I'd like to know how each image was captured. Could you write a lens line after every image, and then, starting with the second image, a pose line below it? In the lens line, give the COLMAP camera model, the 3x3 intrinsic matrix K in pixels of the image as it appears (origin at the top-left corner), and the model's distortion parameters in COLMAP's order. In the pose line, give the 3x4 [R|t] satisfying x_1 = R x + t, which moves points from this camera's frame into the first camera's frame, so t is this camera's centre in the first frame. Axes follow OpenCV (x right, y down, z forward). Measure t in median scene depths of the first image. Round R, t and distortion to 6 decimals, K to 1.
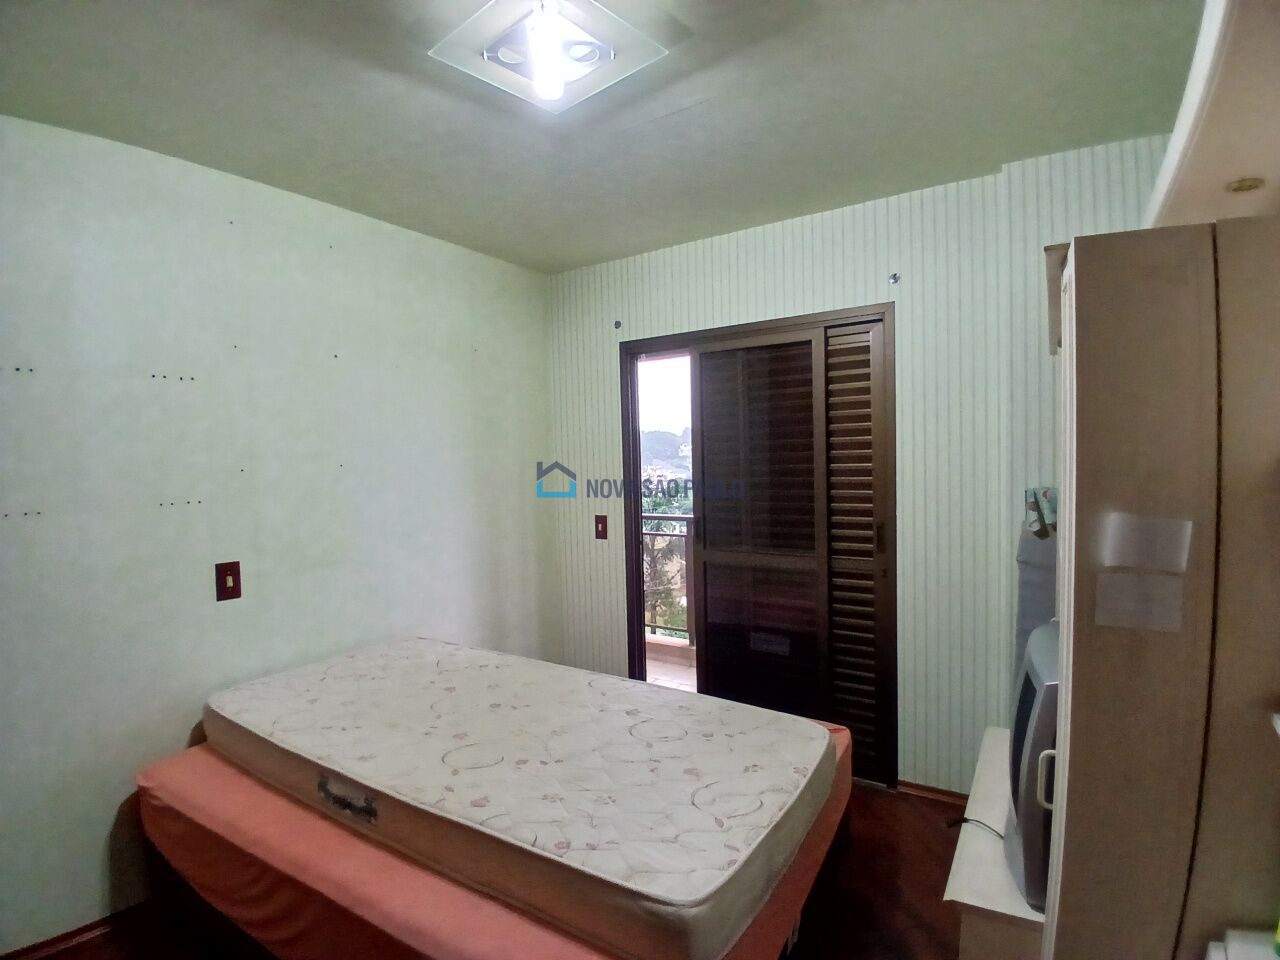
lens RADIAL K [[636.1, 0, 640.0], [0, 636.1, 480.0], [0, 0, 1]] dist [0.001933, -0.042921]
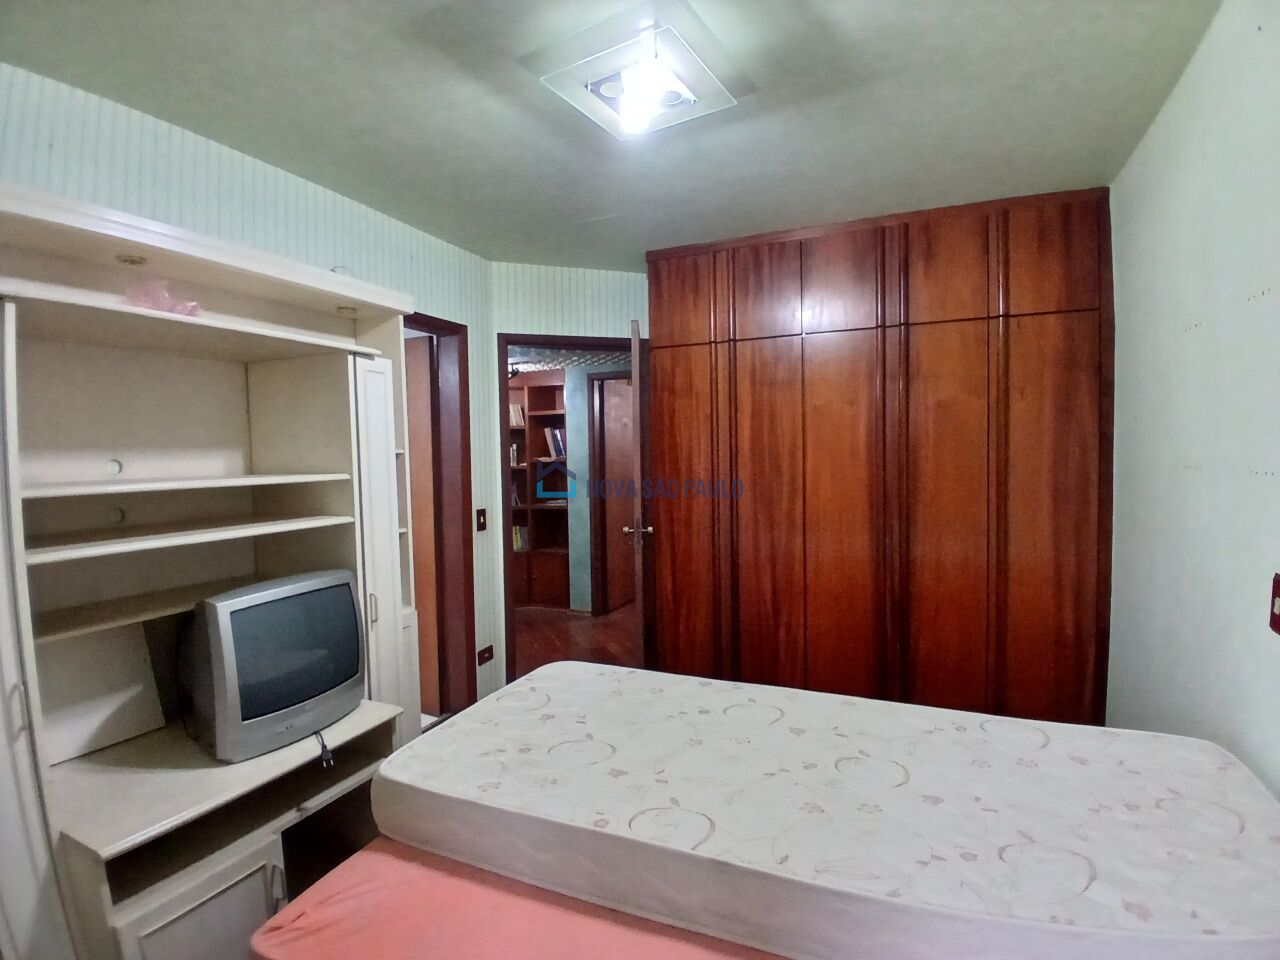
lens RADIAL K [[636.1, 0, 640.0], [0, 636.1, 480.0], [0, 0, 1]] dist [0.001933, -0.042921]
pose [[-0.986580, 0.056898, -0.153045, 0.042451], [0.042982, 0.994761, 0.092748, -0.036125], [0.157520, 0.084925, -0.983857, 1.305609]]
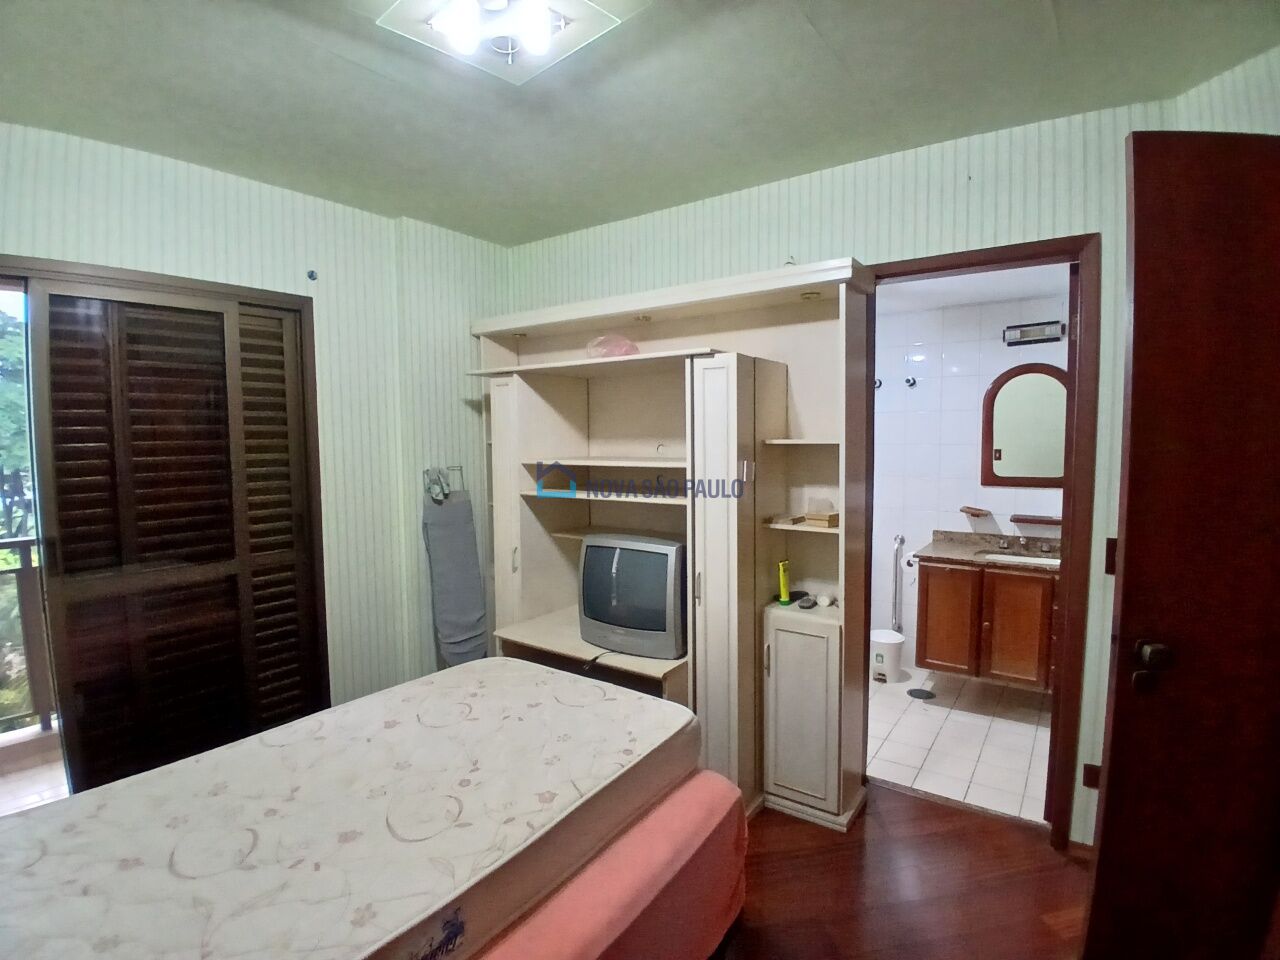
lens RADIAL K [[636.1, 0, 640.0], [0, 636.1, 480.0], [0, 0, 1]] dist [0.001933, -0.042921]
pose [[0.046666, -0.041865, 0.998033, -0.667852], [0.043479, 0.998260, 0.039842, 0.000685], [-0.997964, 0.041534, 0.048405, 0.450603]]
